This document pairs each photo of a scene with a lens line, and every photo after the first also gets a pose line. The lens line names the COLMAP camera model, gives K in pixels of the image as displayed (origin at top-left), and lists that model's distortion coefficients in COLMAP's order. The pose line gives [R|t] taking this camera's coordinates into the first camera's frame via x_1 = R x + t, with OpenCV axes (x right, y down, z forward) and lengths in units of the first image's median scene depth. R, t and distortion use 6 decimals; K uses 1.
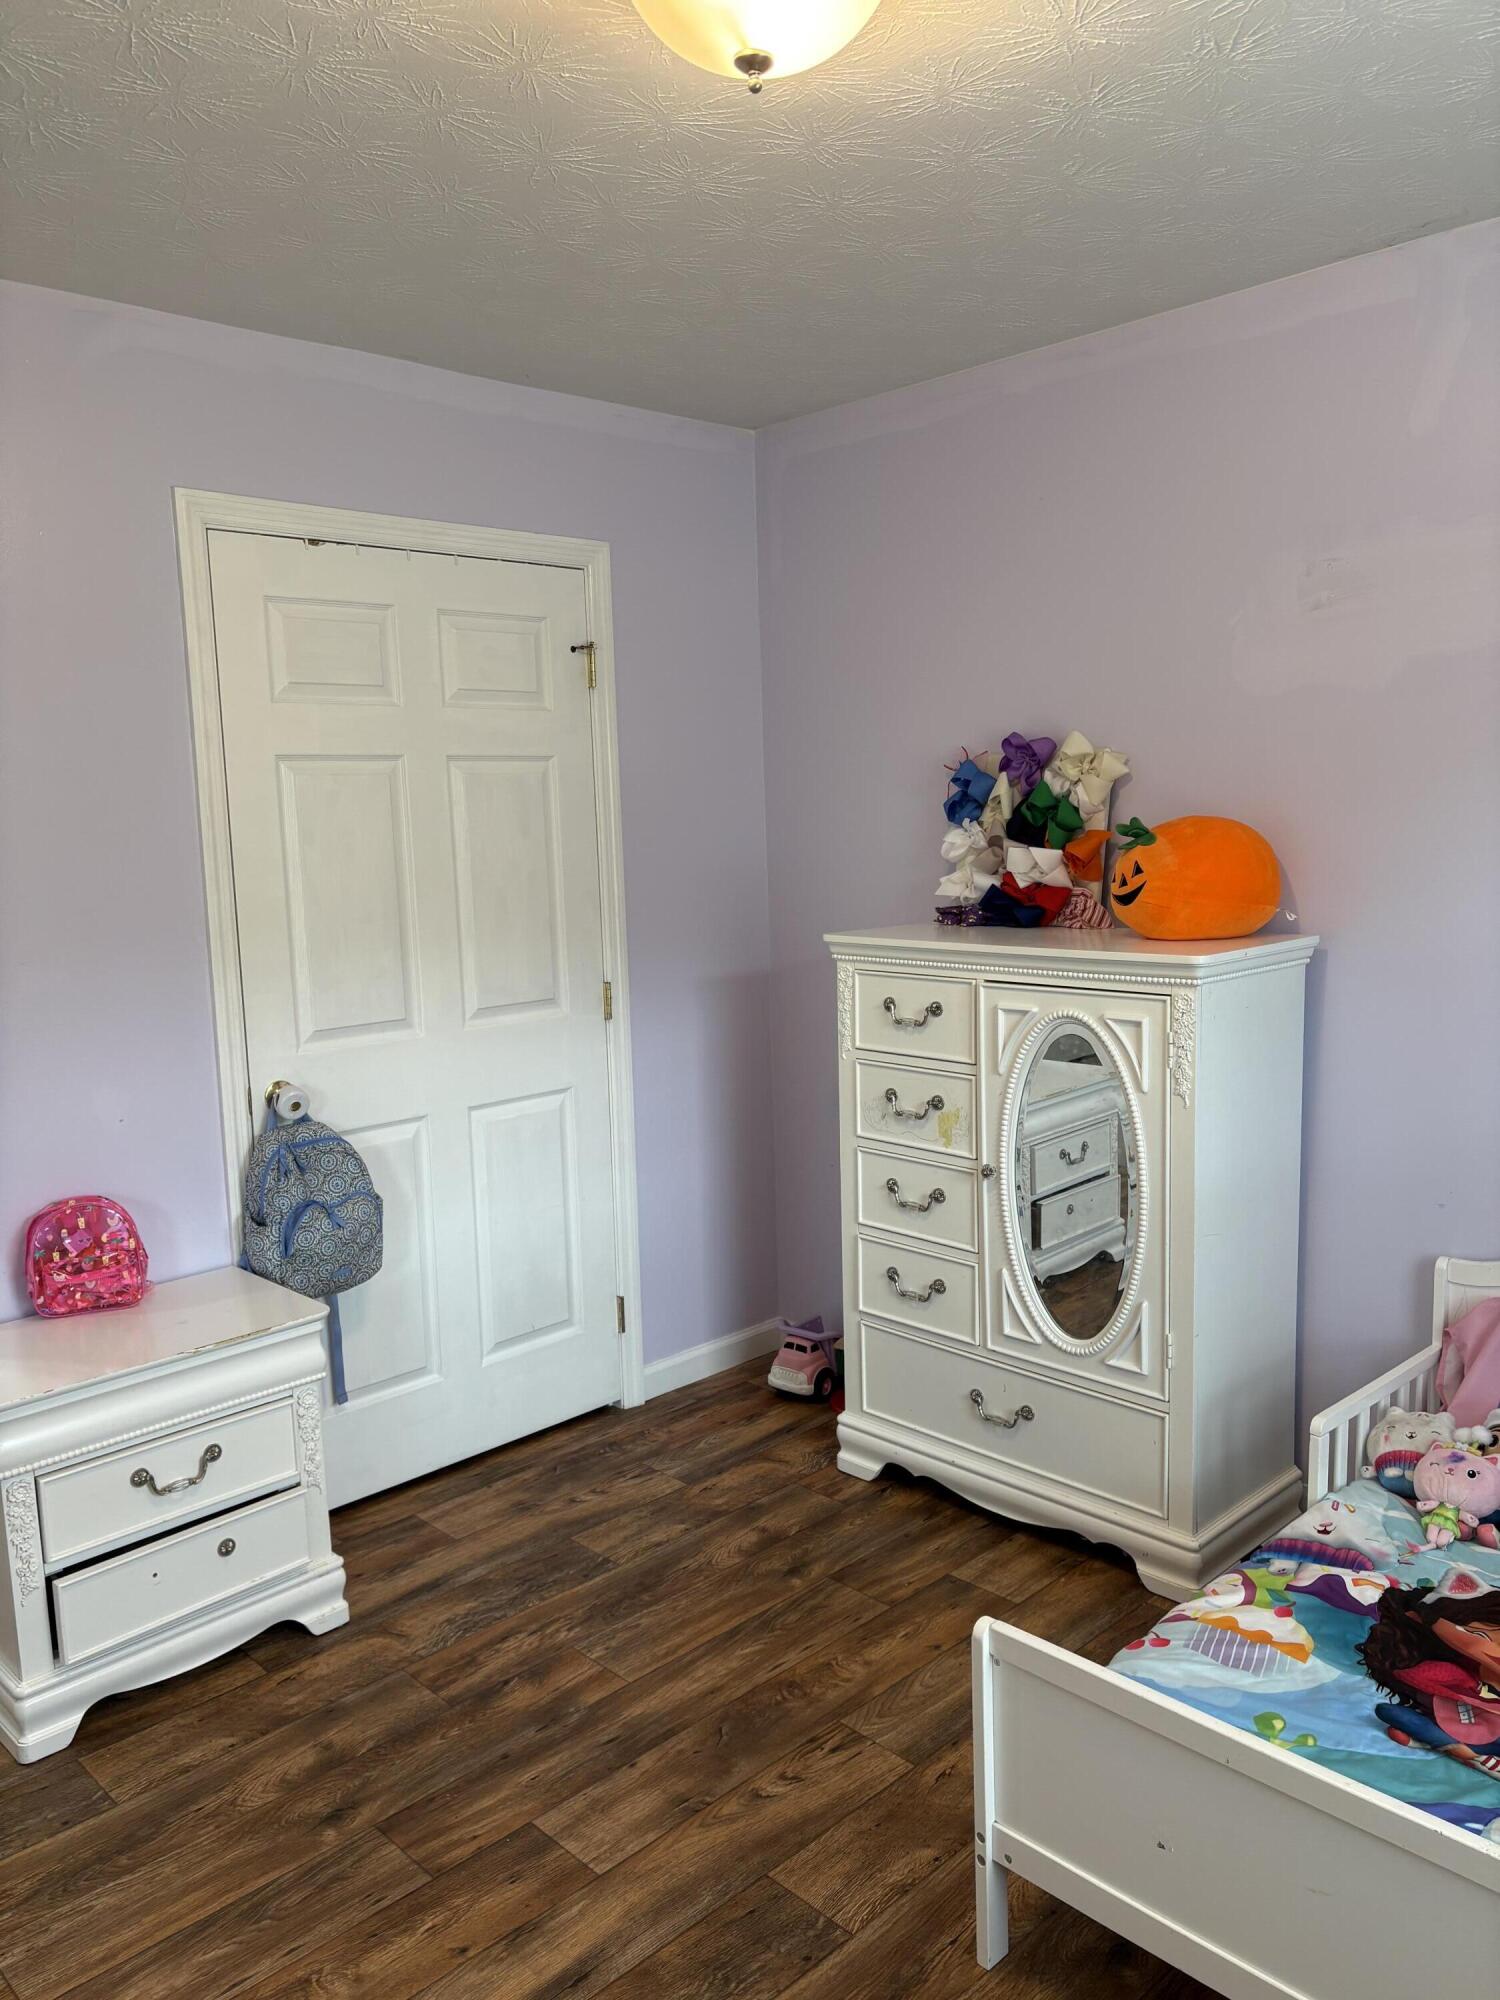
lens RADIAL K [[1511.9, 0, 744.4], [0, 1511.9, 1006.1], [0, 0, 1]] dist [0.064336, -0.078863]
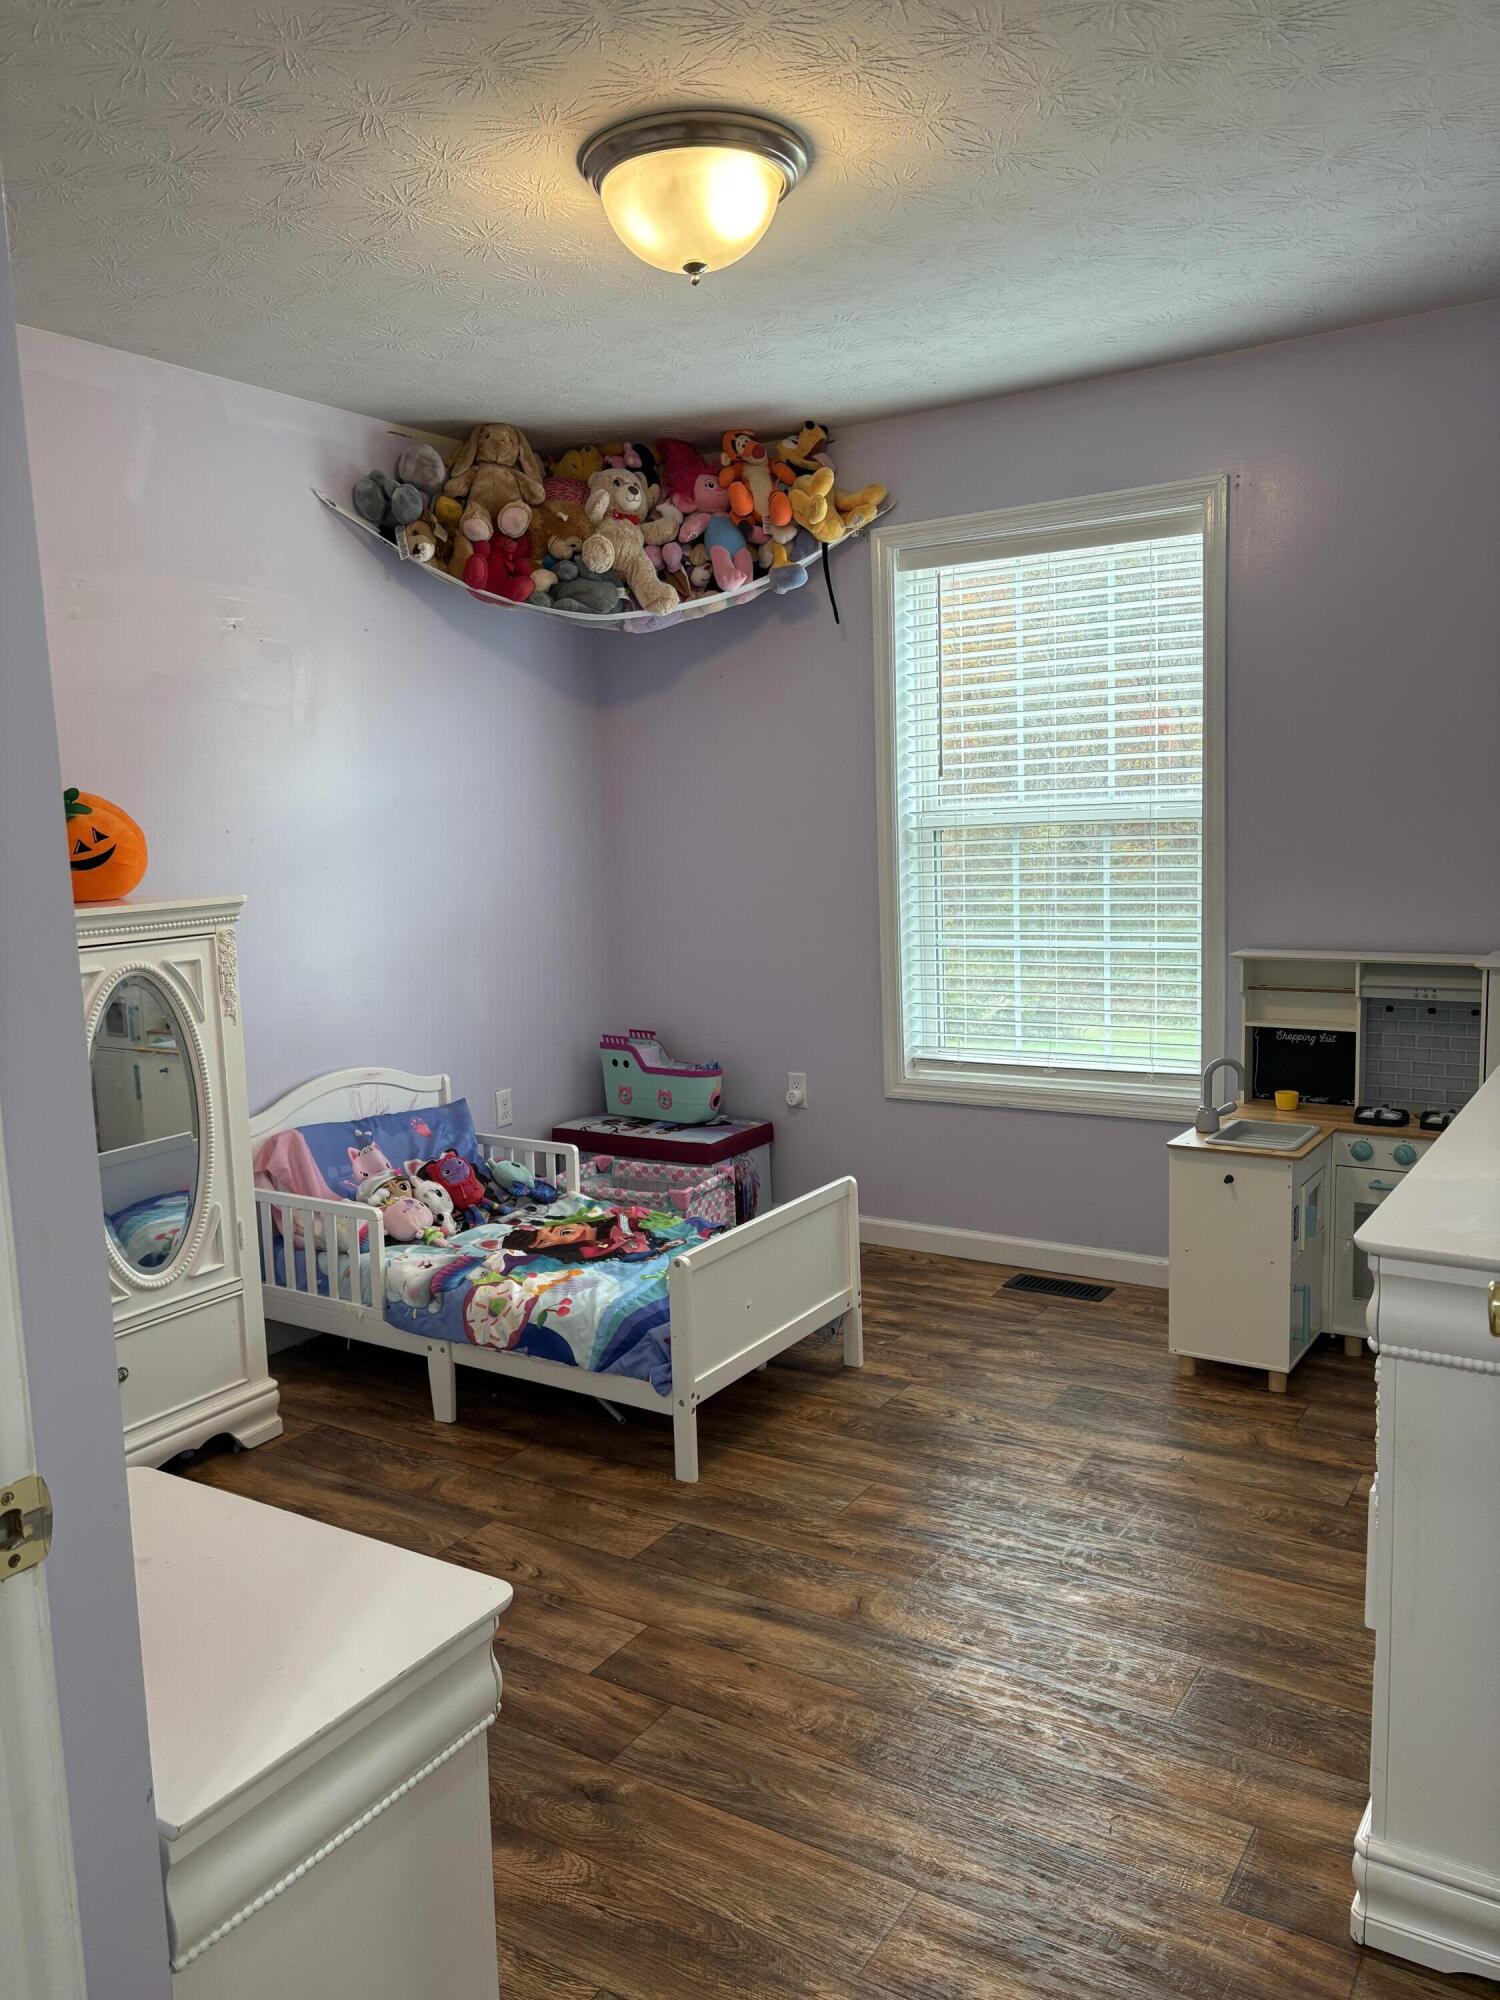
lens RADIAL K [[1511.9, 0, 744.4], [0, 1511.9, 1006.1], [0, 0, 1]] dist [0.064336, -0.078863]
pose [[-0.233796, -0.089161, 0.968189, -1.112463], [0.176092, 0.975436, 0.132350, -0.041451], [-0.956207, 0.201433, -0.212352, 0.992109]]
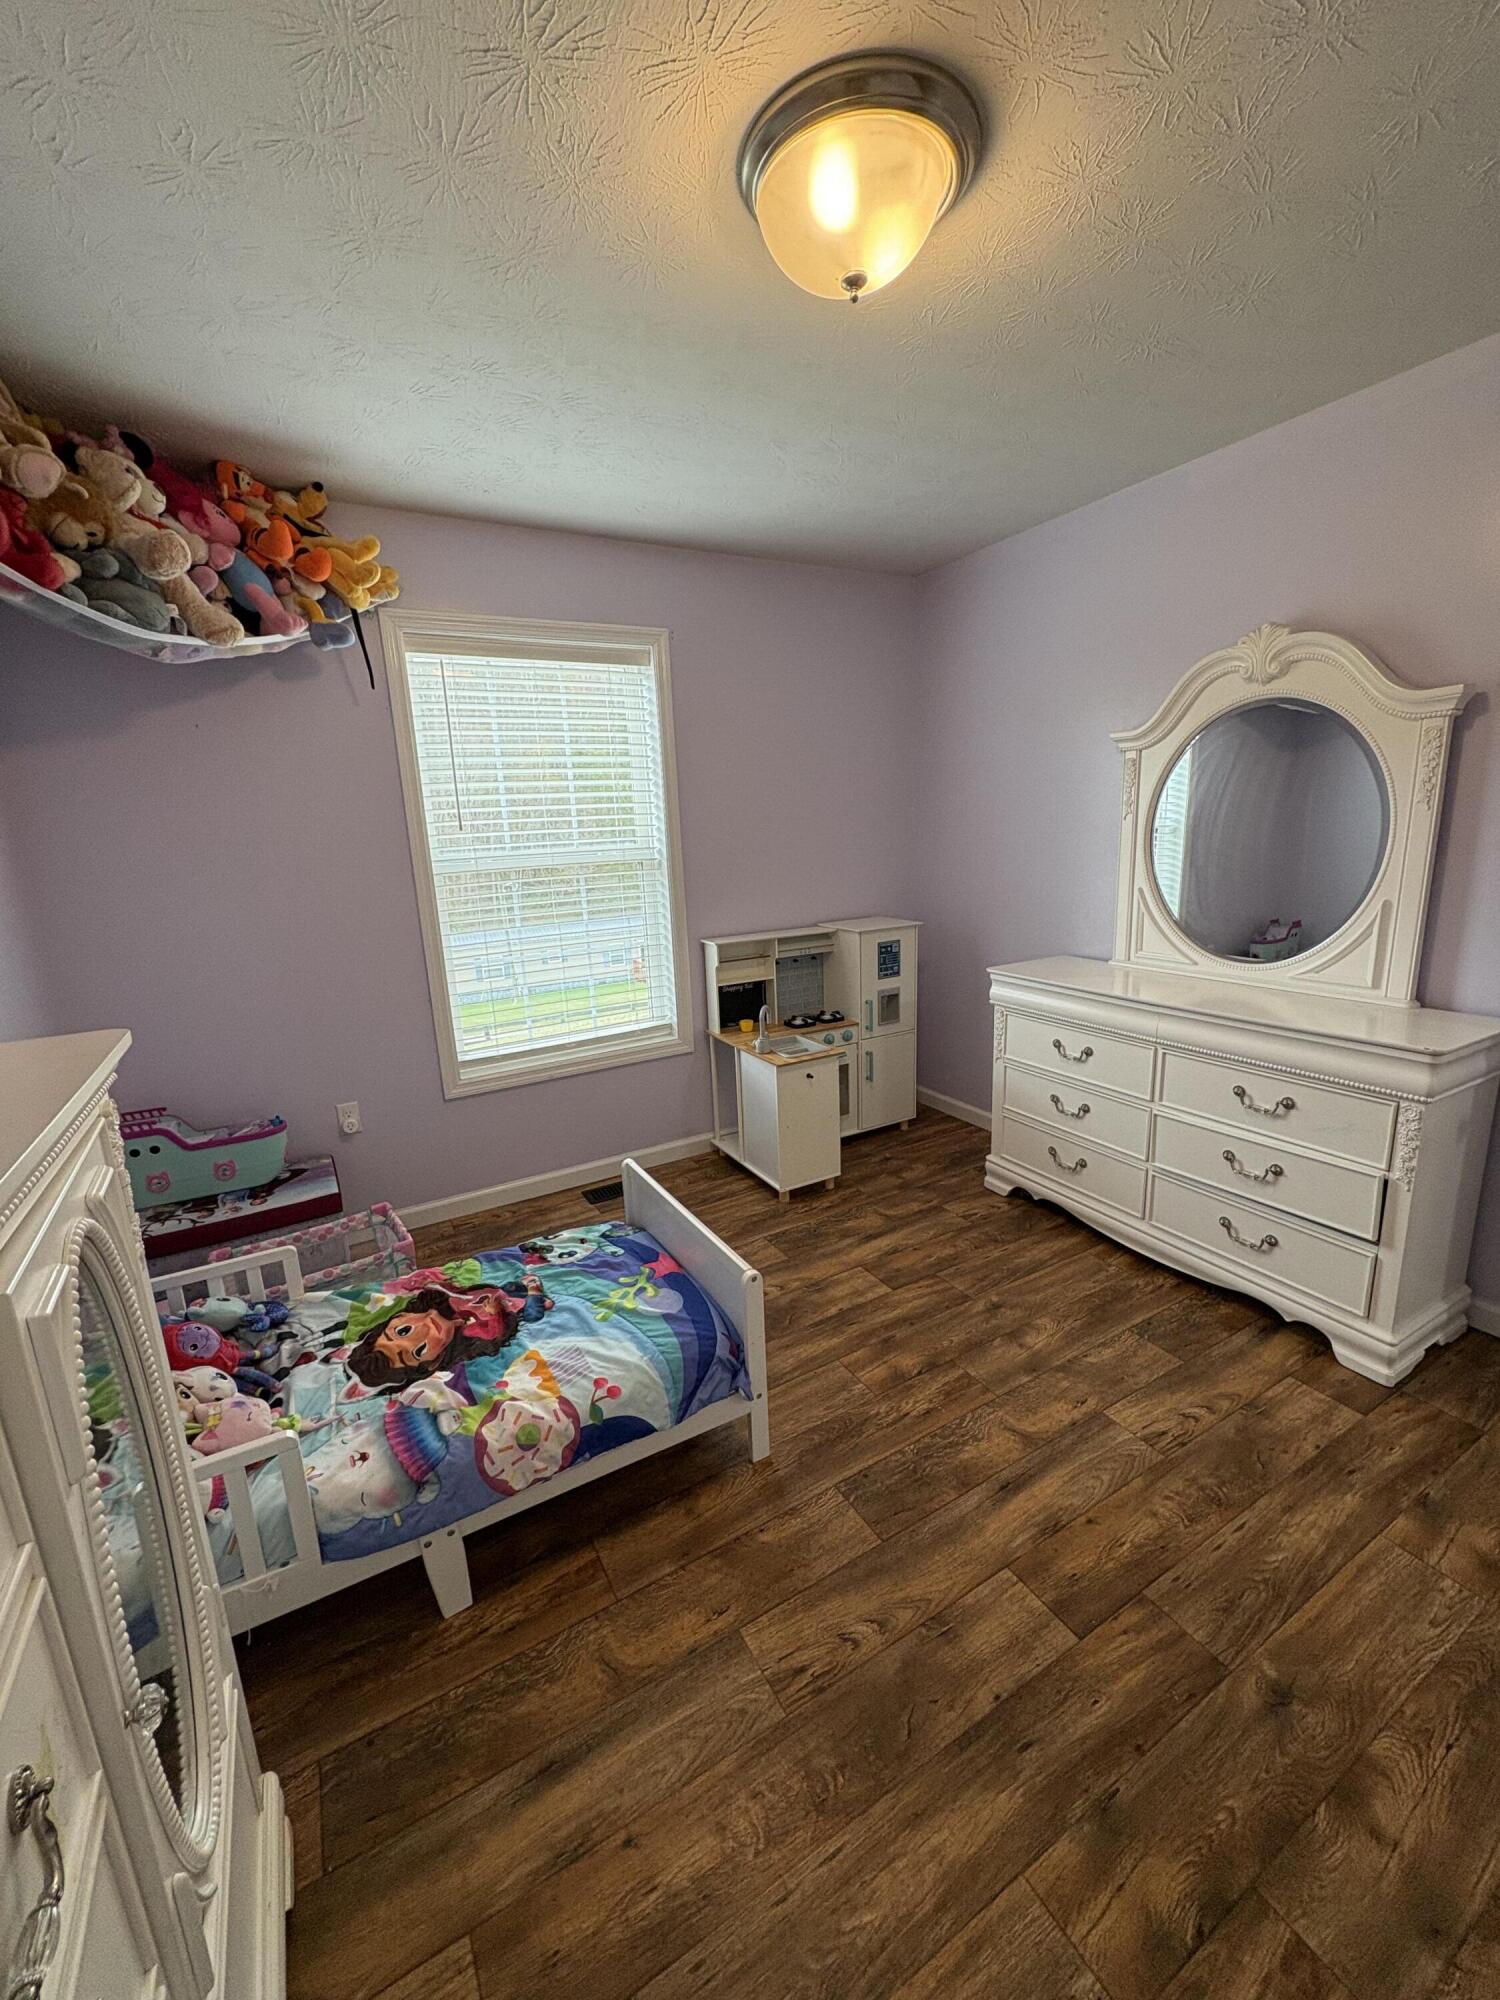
lens RADIAL K [[798.0, 0, 751.1], [0, 798.0, 1002.5], [0, 0, 1]] dist [0.002245, 0.000172]
pose [[-0.967317, 0.018216, 0.252914, -0.058539], [0.106615, 0.934186, 0.340485, -0.149345], [-0.230066, 0.356321, -0.905596, 1.385692]]
